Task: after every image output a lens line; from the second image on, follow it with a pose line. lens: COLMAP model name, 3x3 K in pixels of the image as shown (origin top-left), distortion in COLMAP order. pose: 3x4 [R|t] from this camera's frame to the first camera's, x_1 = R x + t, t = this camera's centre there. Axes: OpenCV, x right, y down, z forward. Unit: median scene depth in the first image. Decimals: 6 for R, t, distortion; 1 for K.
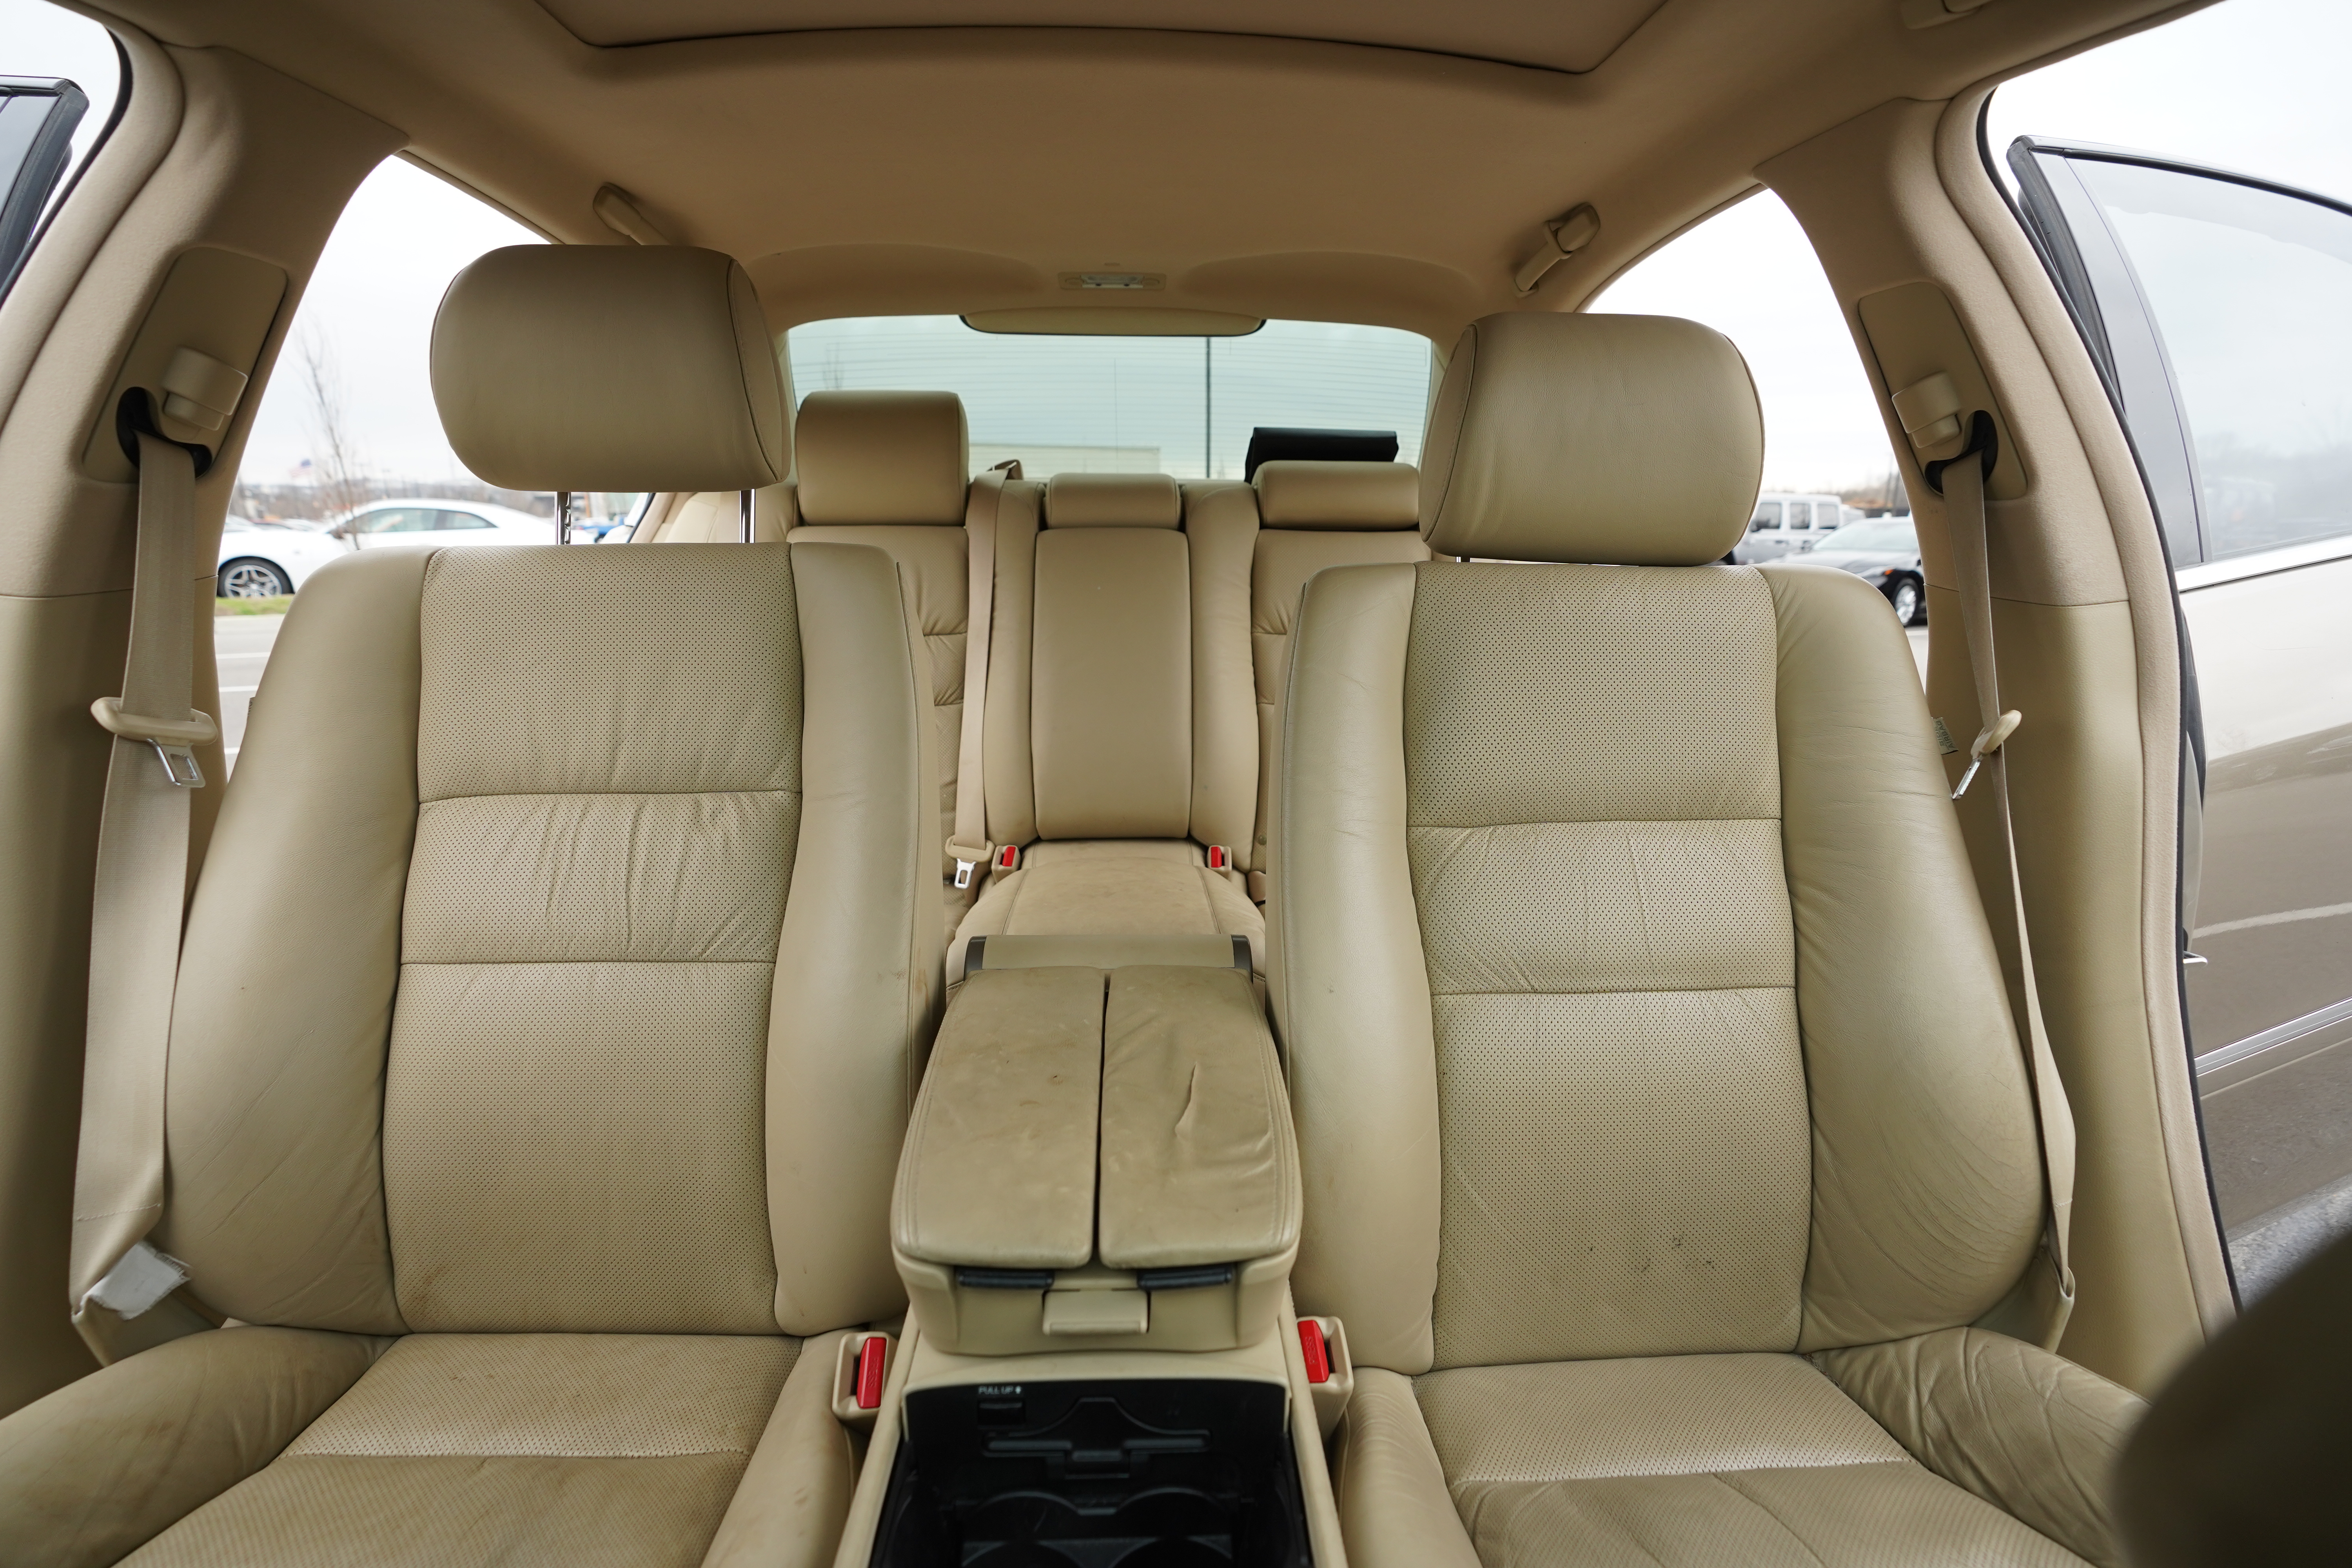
lens RADIAL K [[1071.9, 0, 1170.0], [0, 1071.9, 804.0], [0, 0, 1]] dist [-0.060315, 0.017943]
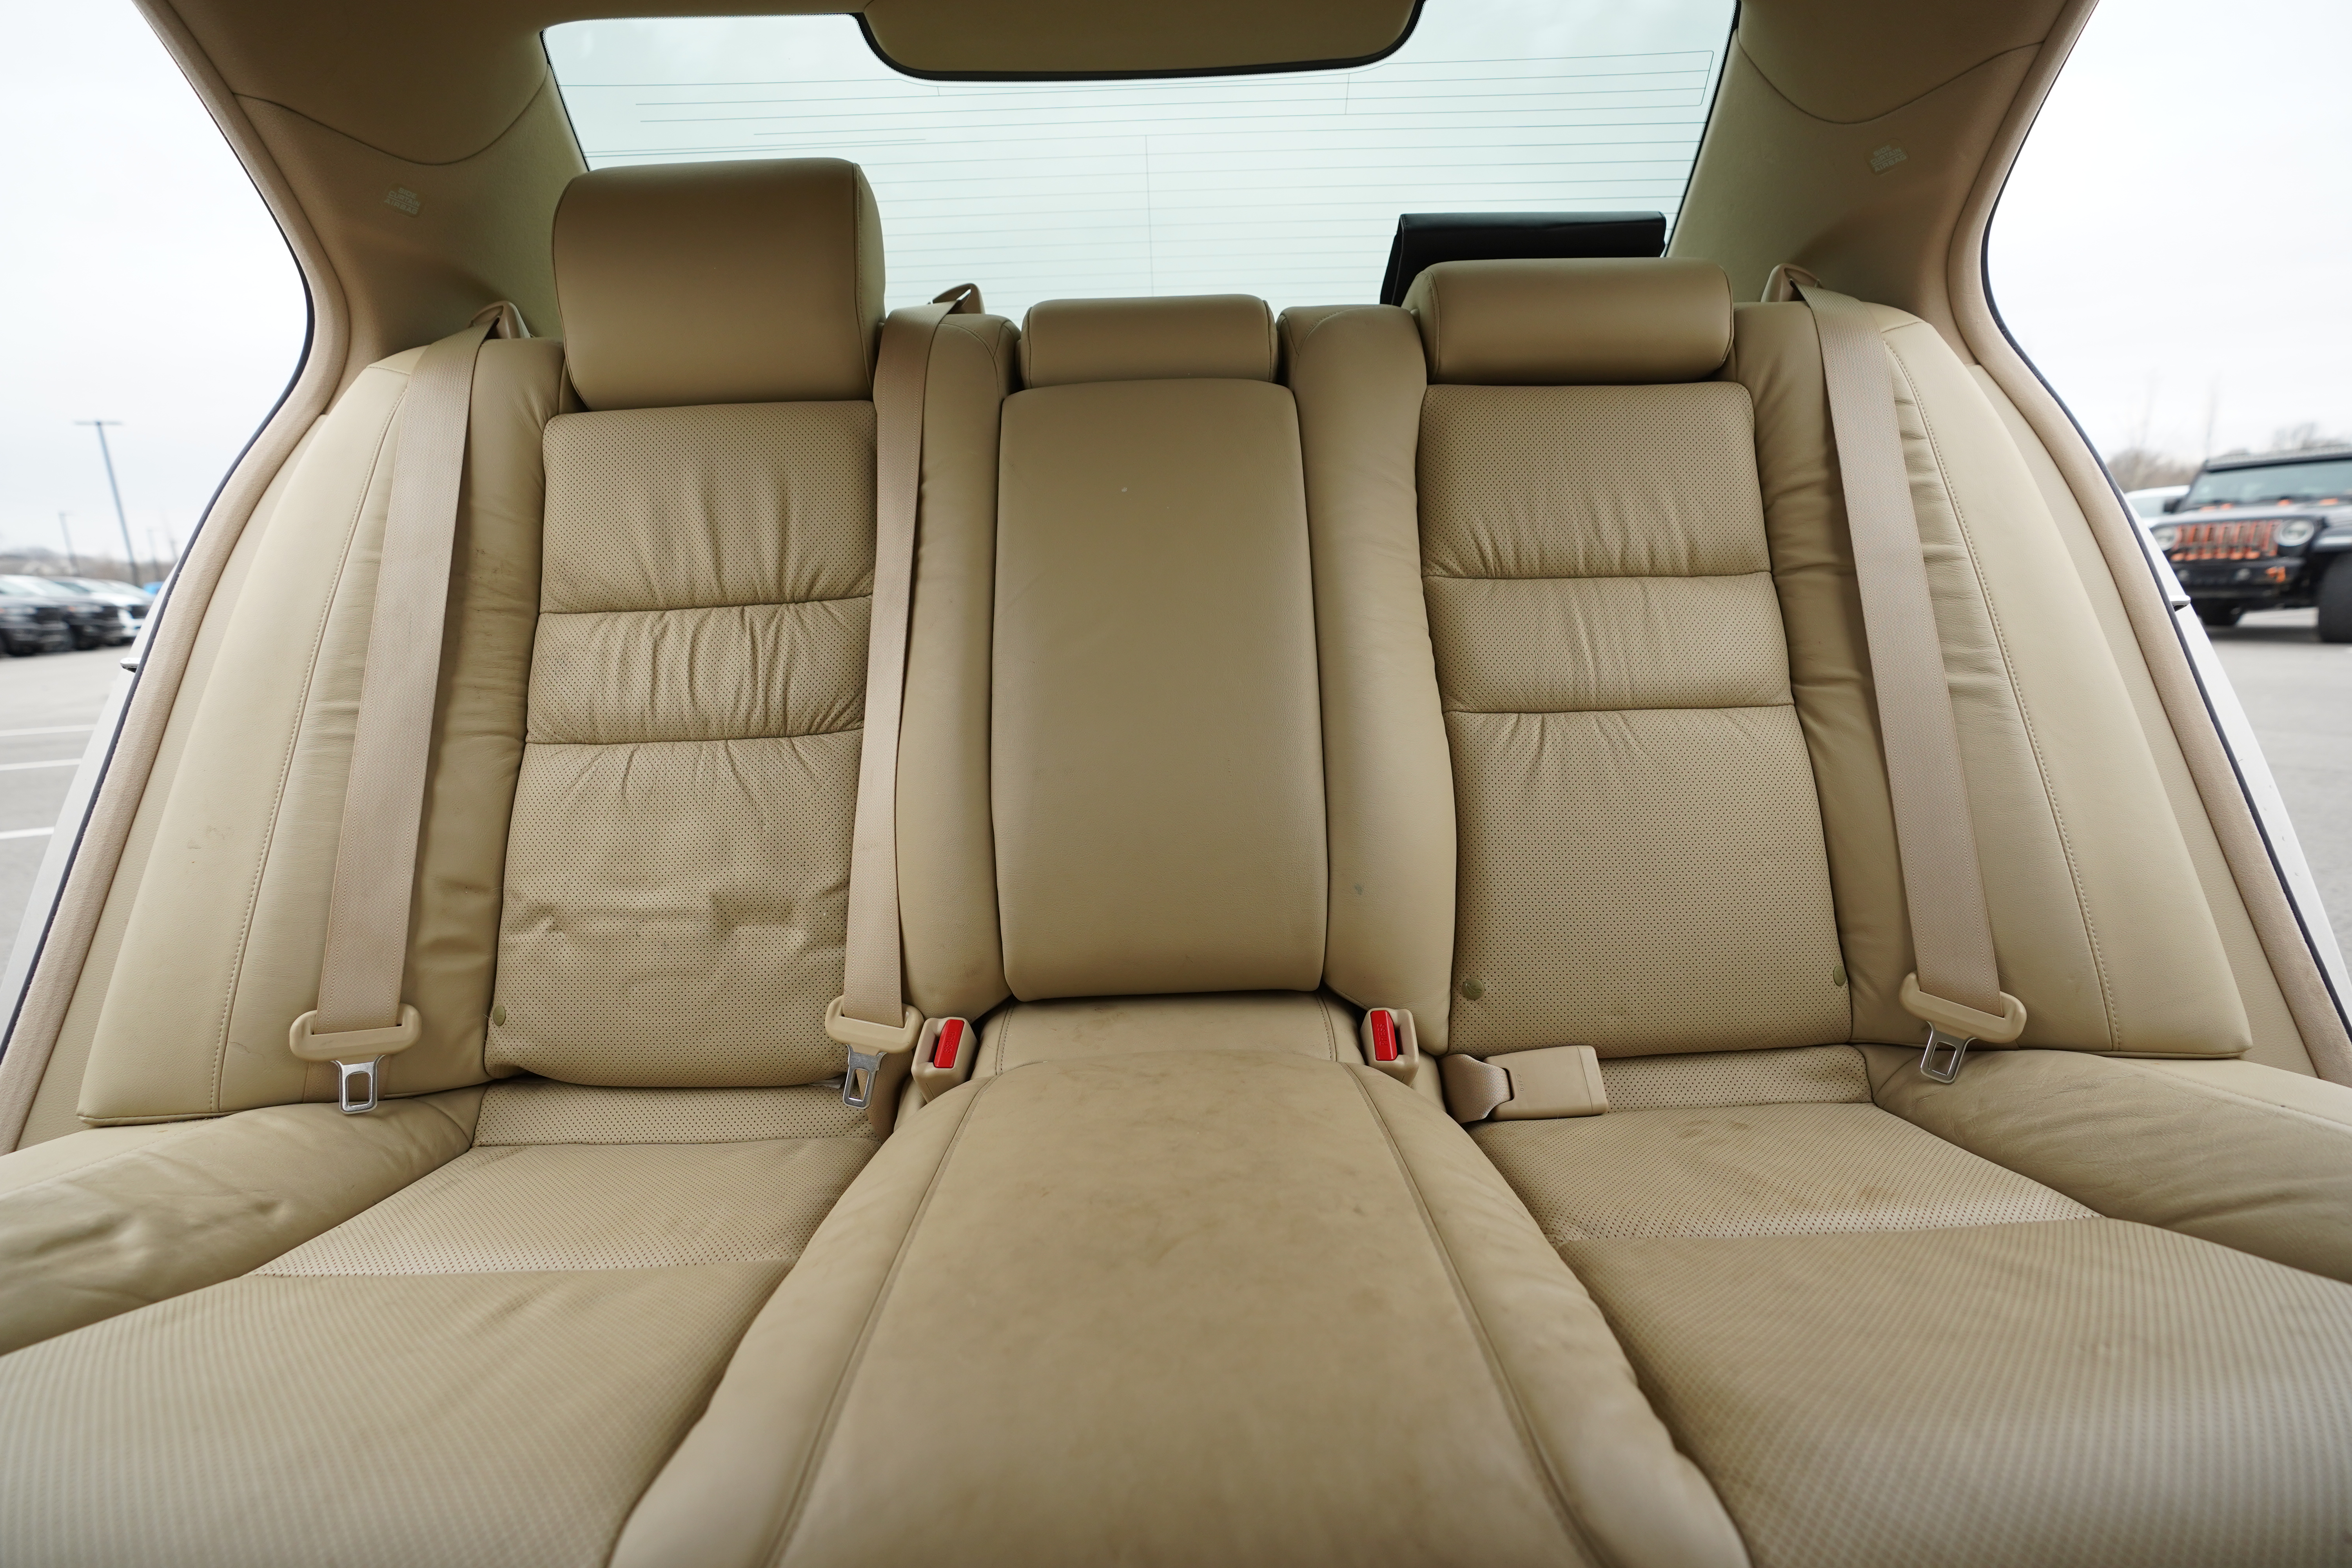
lens RADIAL K [[1071.9, 0, 1170.9], [0, 1071.9, 793.1], [0, 0, 1]] dist [-0.060315, 0.017943]
pose [[0.998809, -0.027014, -0.040624, -0.028015], [0.025304, 0.998796, -0.042031, -0.038694], [0.041711, 0.040953, 0.998290, 0.505180]]
